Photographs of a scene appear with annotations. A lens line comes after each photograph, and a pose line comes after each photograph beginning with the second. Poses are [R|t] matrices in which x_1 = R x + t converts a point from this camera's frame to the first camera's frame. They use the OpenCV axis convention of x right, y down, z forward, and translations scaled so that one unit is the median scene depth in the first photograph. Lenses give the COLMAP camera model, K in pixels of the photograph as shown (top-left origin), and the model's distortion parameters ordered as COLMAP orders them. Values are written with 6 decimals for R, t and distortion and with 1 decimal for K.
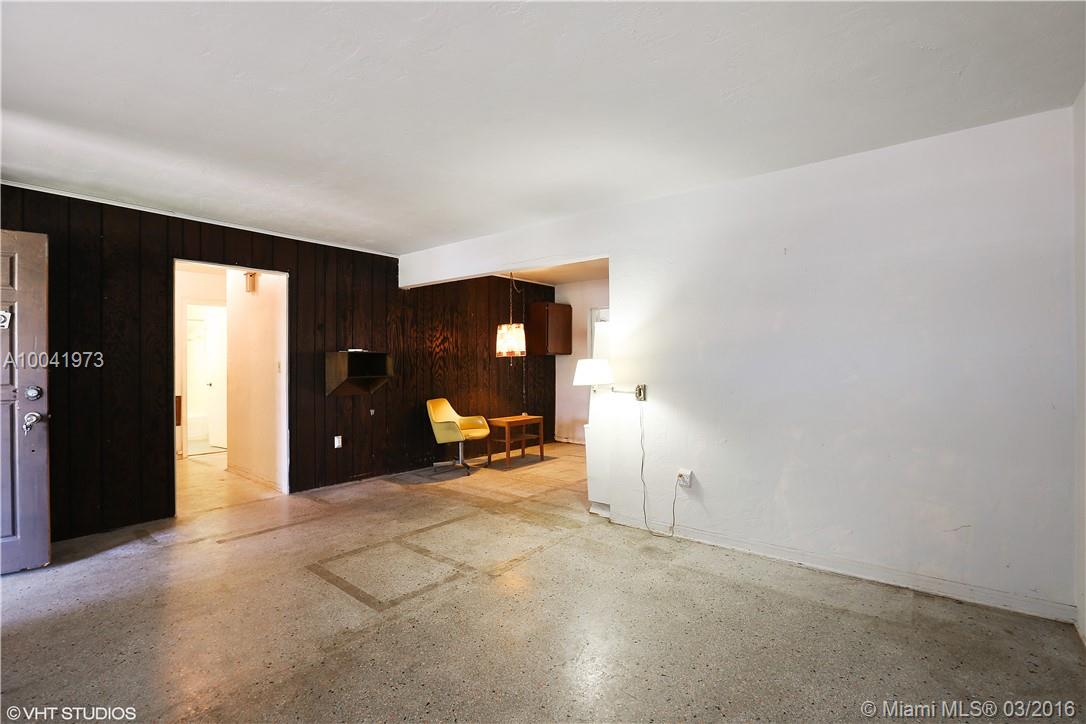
lens RADIAL K [[501.7, 0, 541.9], [0, 501.7, 361.1], [0, 0, 1]] dist [-0.003729, -0.000172]
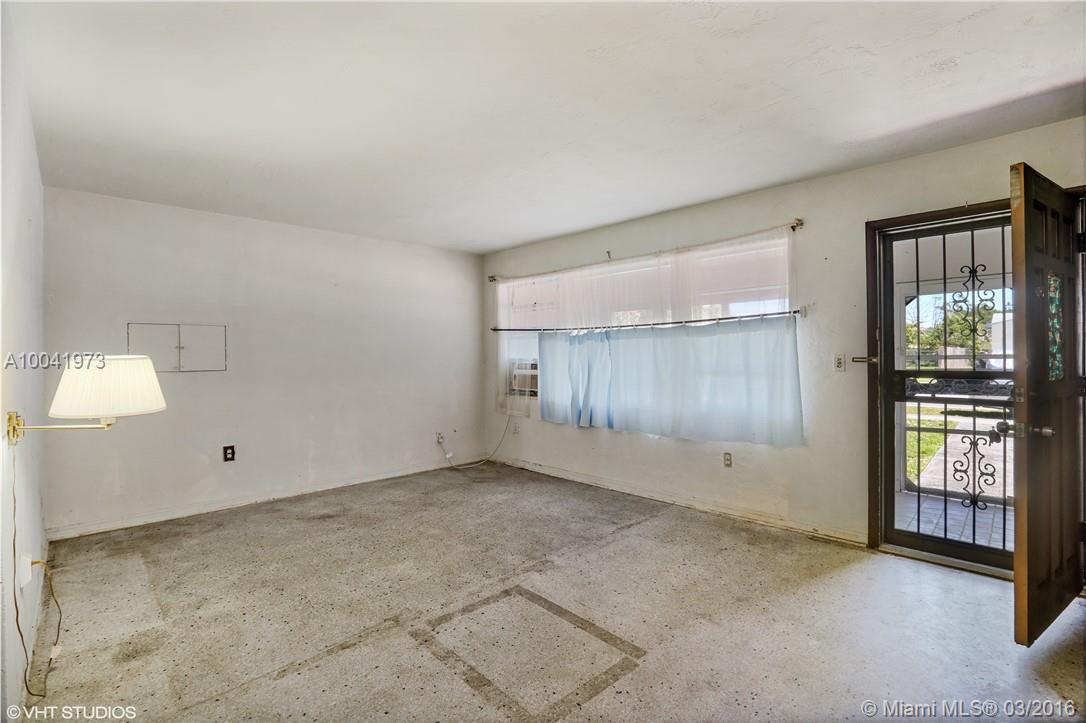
lens RADIAL K [[501.7, 0, 543.9], [0, 501.7, 358.7], [0, 0, 1]] dist [-0.003729, -0.000172]
pose [[-0.993288, 0.018353, 0.114198, -0.465977], [0.019168, 0.999798, 0.006042, 0.003124], [-0.114064, 0.008190, -0.993440, 1.881071]]
